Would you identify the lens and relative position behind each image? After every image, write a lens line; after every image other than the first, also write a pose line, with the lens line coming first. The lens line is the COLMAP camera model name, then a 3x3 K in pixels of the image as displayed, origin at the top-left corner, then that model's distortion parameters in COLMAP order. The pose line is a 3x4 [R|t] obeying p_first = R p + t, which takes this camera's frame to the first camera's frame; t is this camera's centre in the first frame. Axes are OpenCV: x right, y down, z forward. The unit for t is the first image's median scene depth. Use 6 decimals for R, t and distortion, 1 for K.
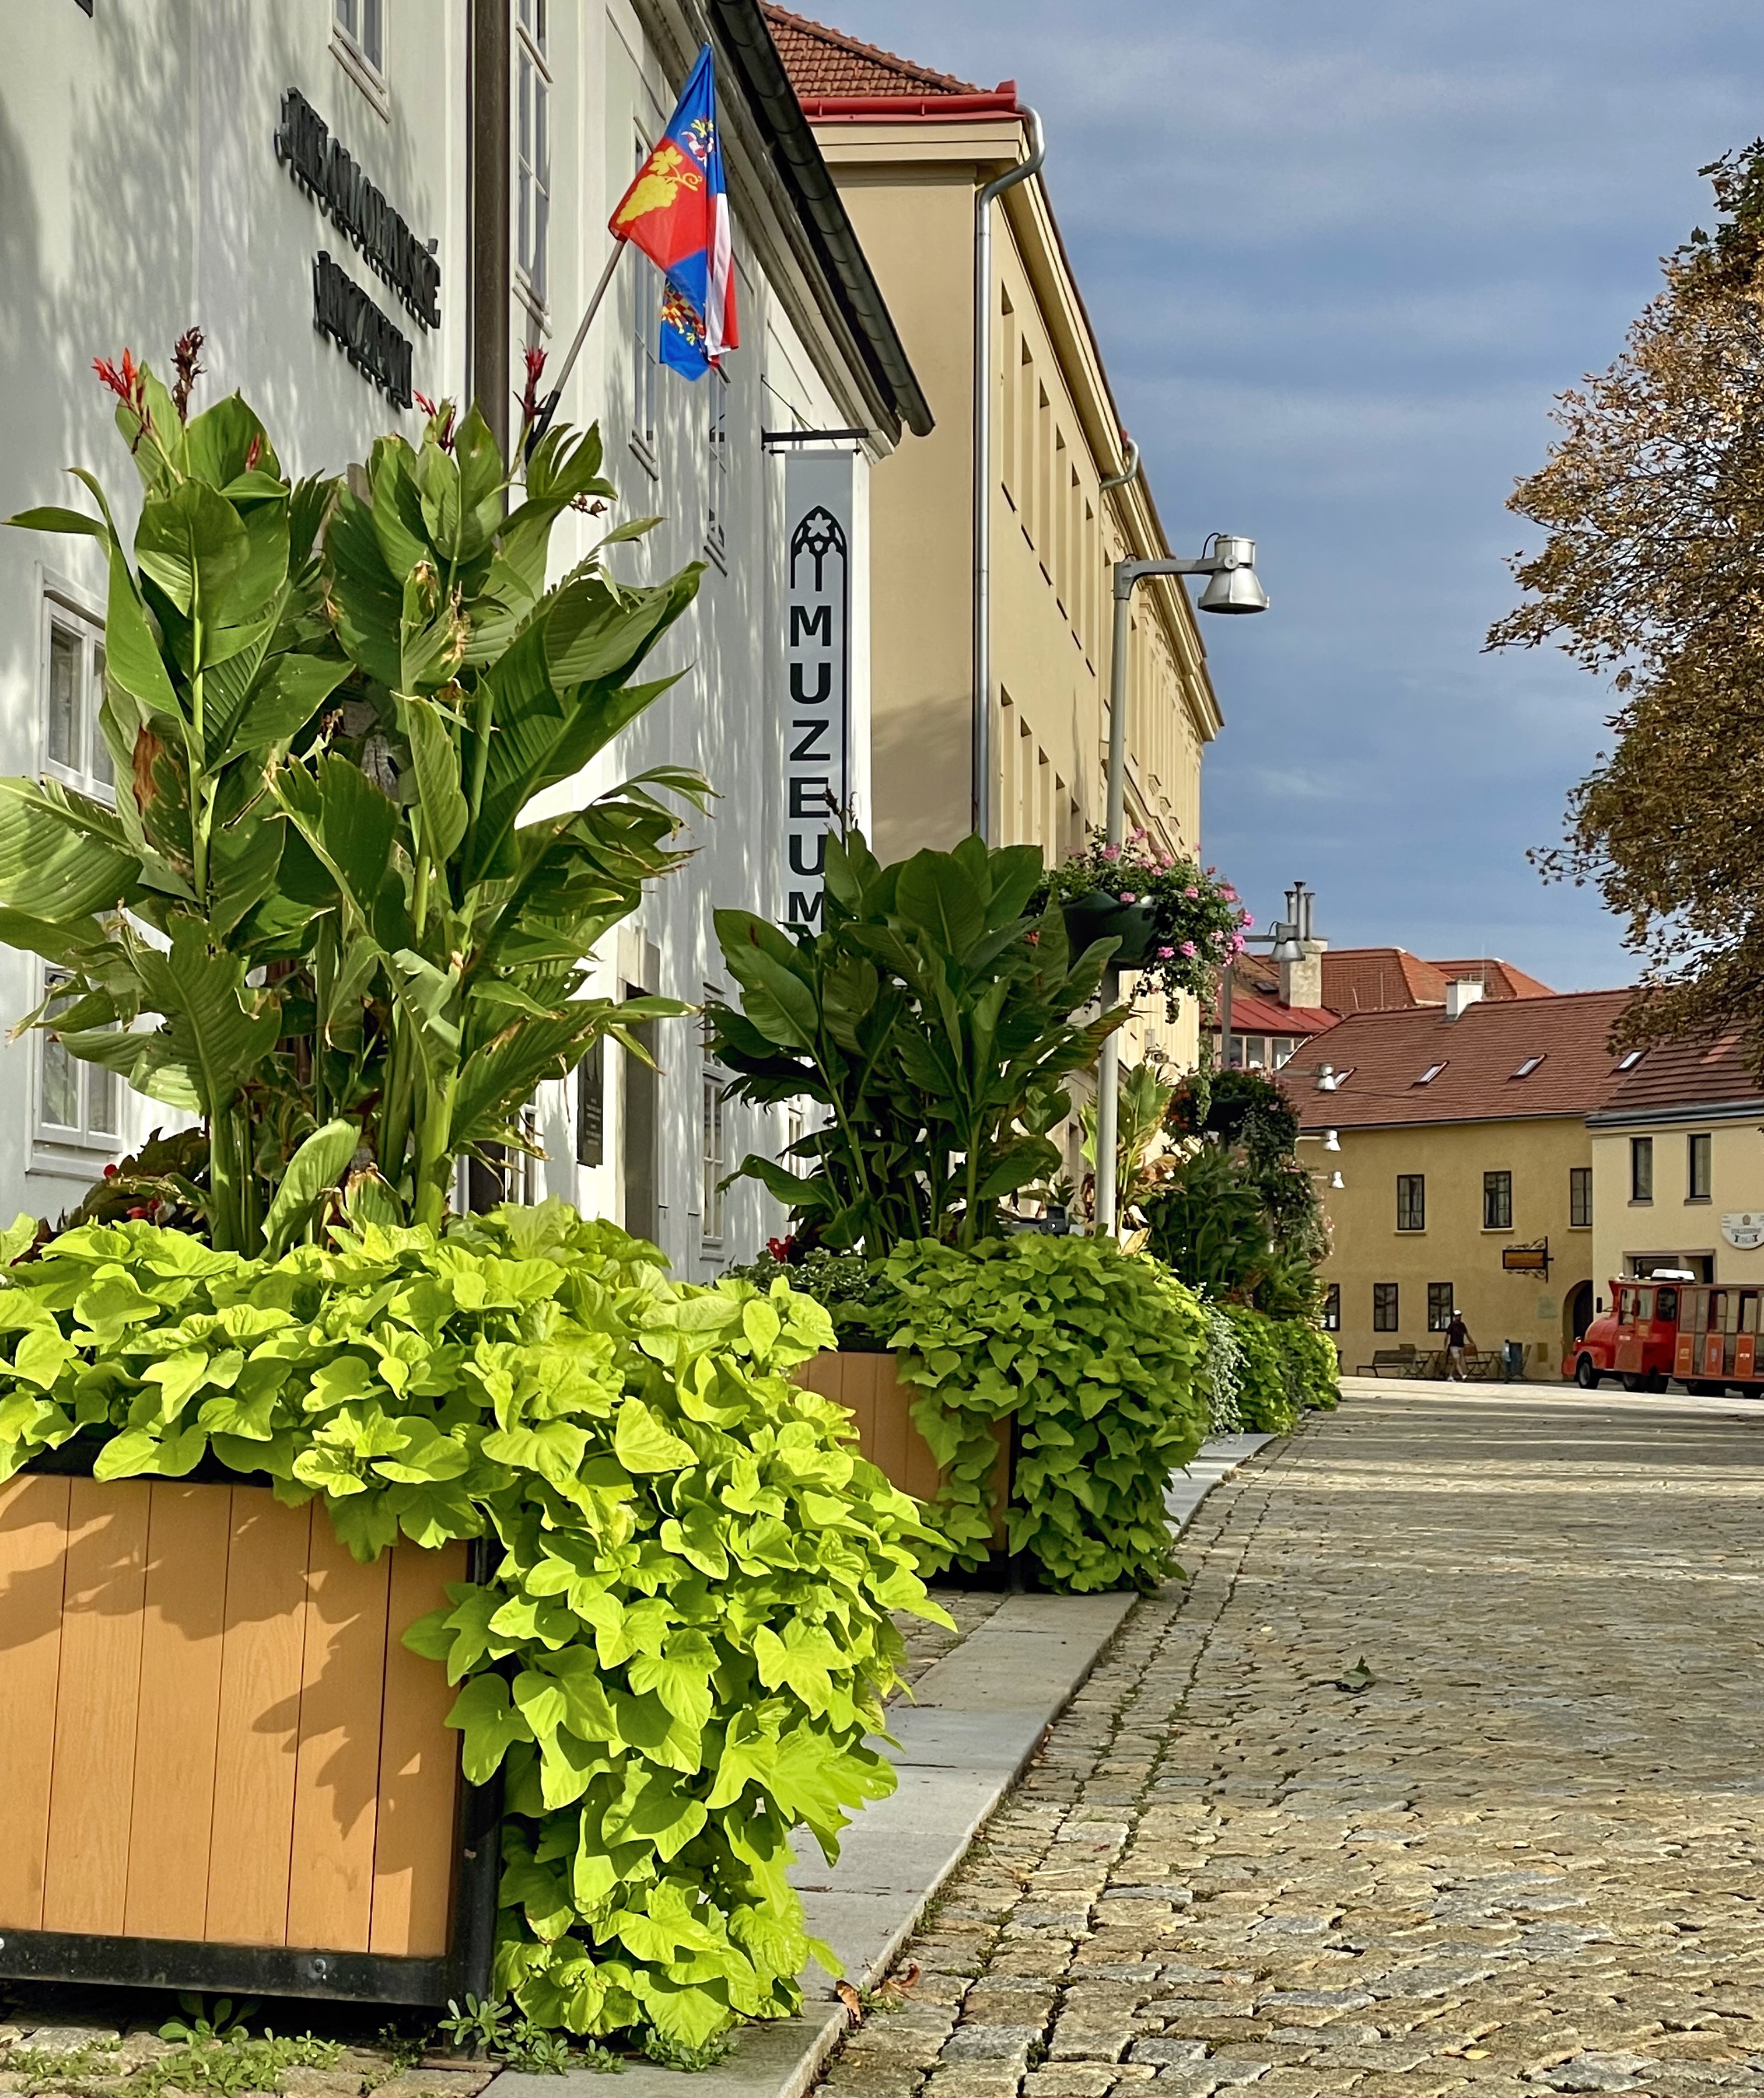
lens RADIAL K [[4899.8, 0, 882.6], [0, 4899.8, 1046.6], [0, 0, 1]] dist [0.022017, 0.000000]
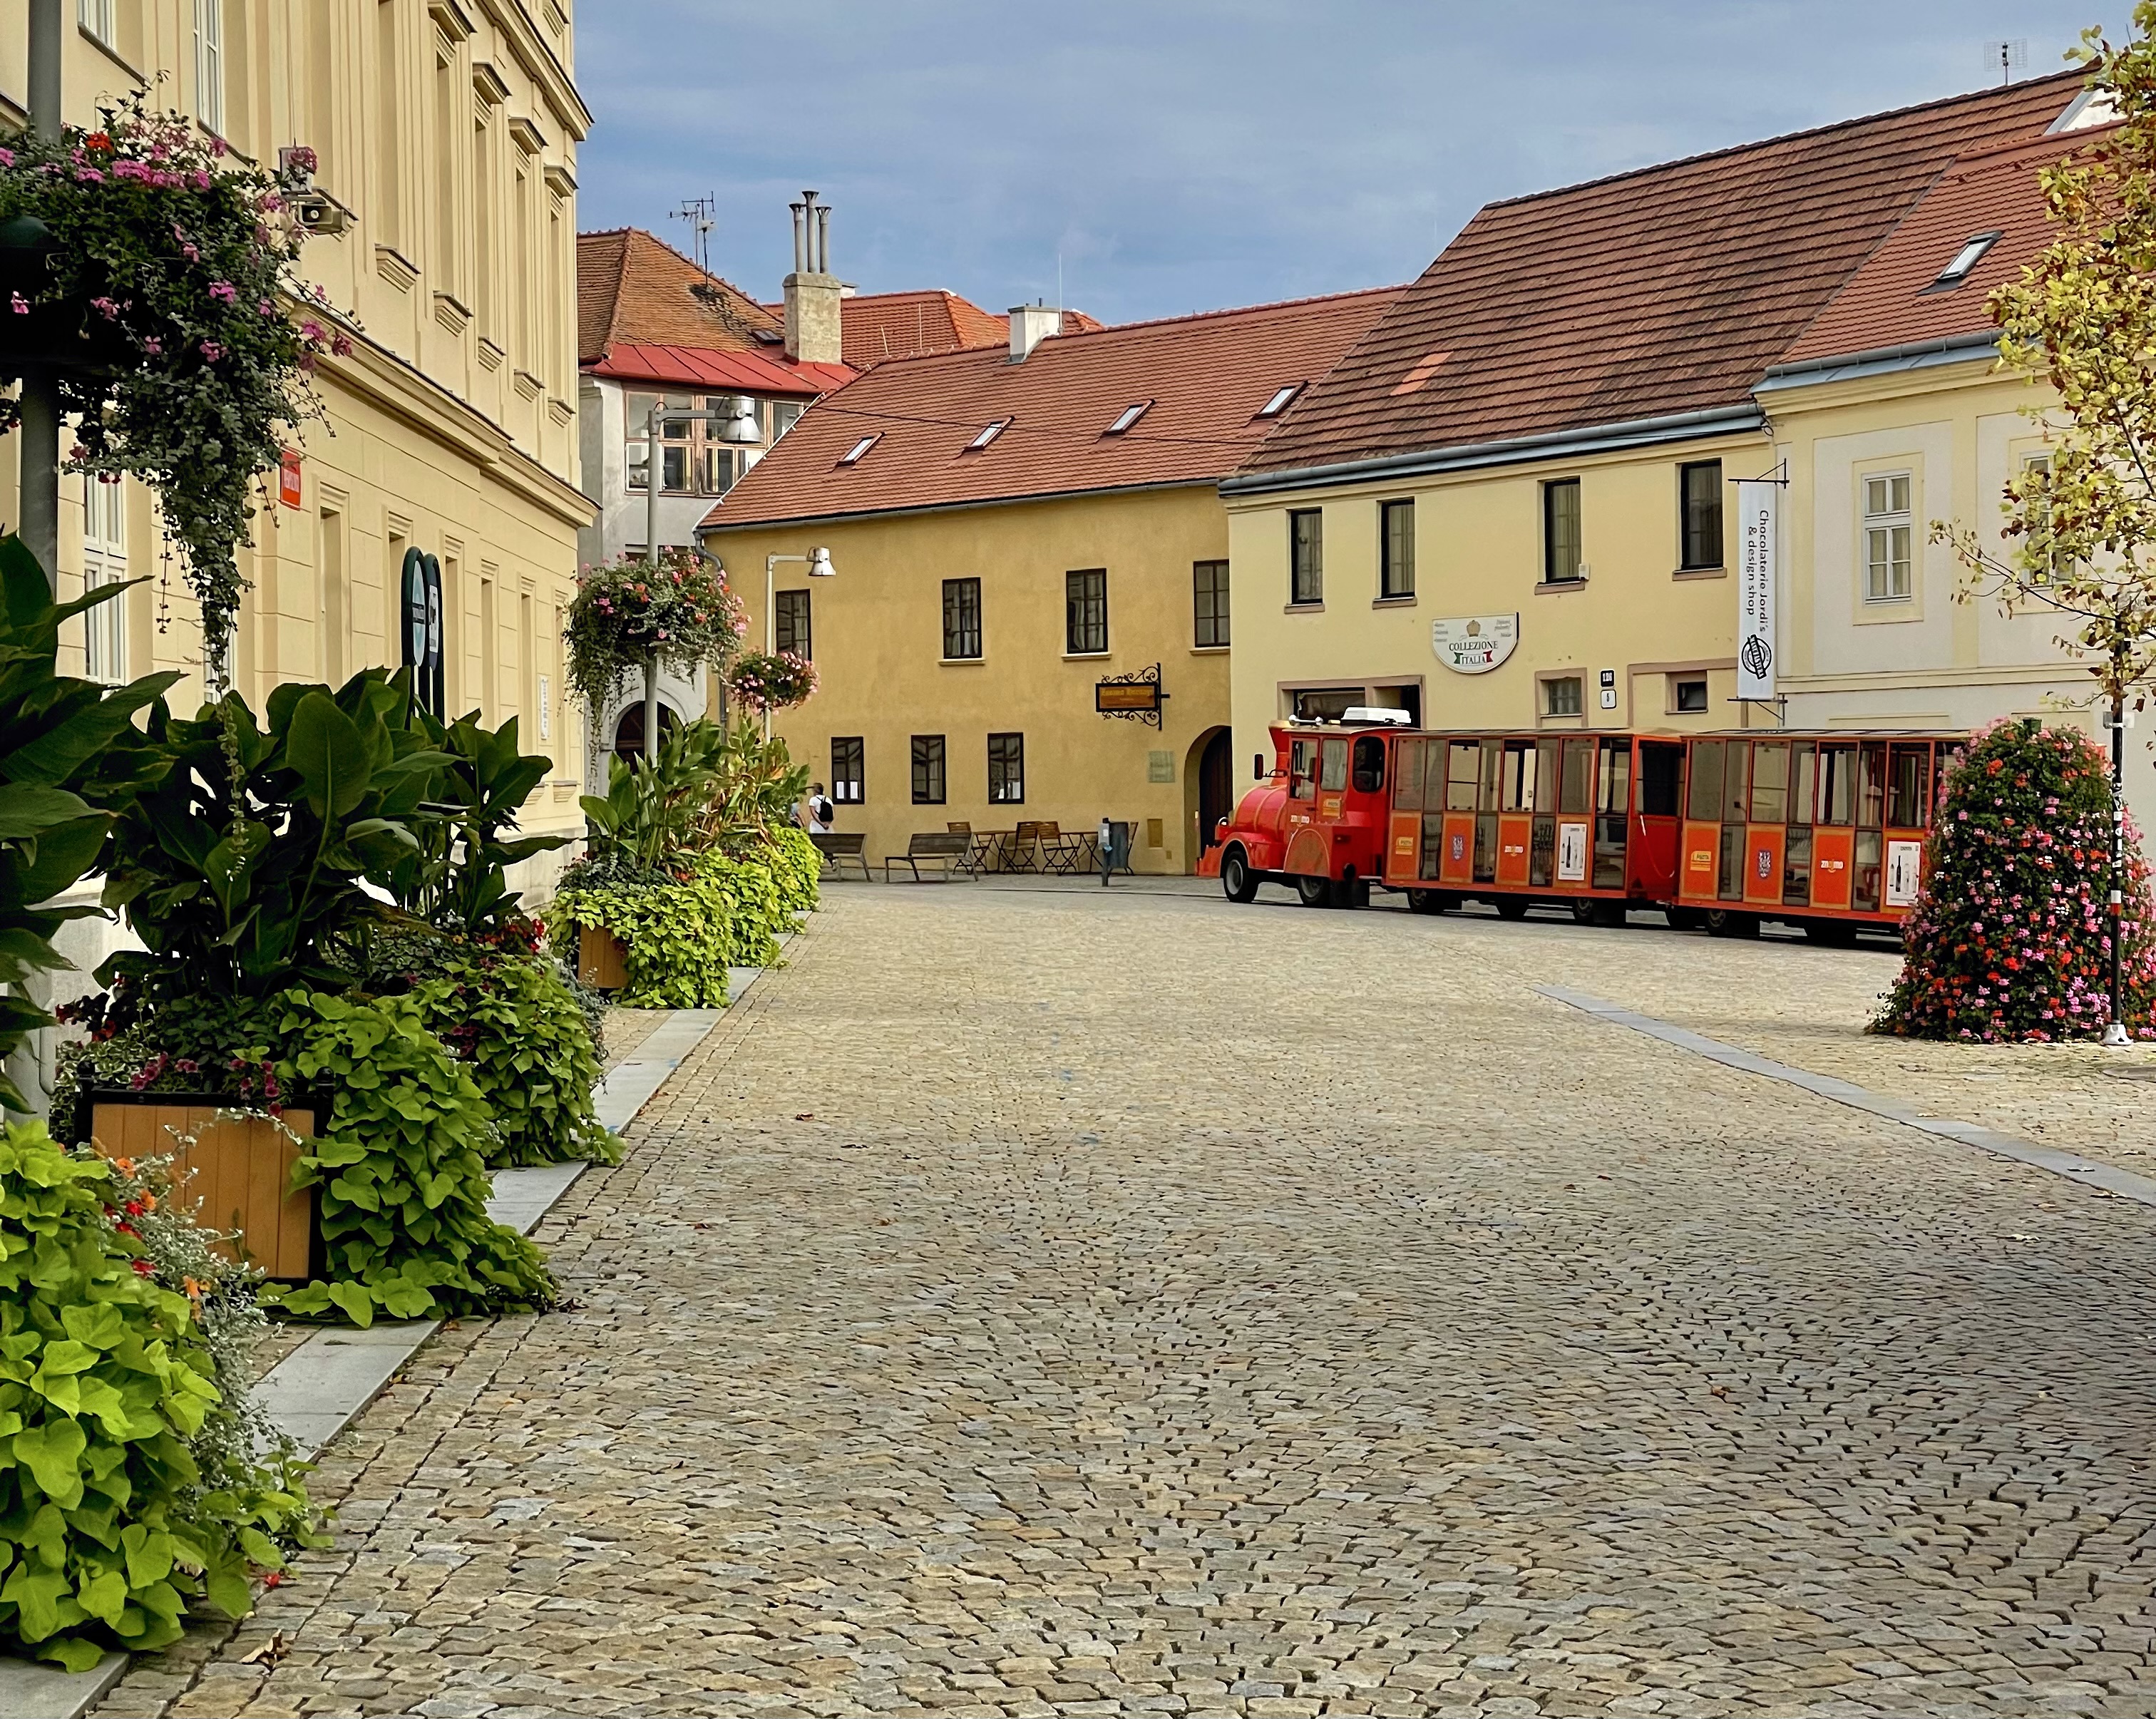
lens RADIAL K [[3525.7, 0, 1077.7], [0, 3525.7, 859.3], [0, 0, 1]] dist [-0.005760, 0.000000]
pose [[0.991250, -0.022051, 0.130143, 0.061107], [0.010879, 0.996241, 0.085934, 0.024201], [-0.131548, -0.083766, 0.987764, 0.526157]]
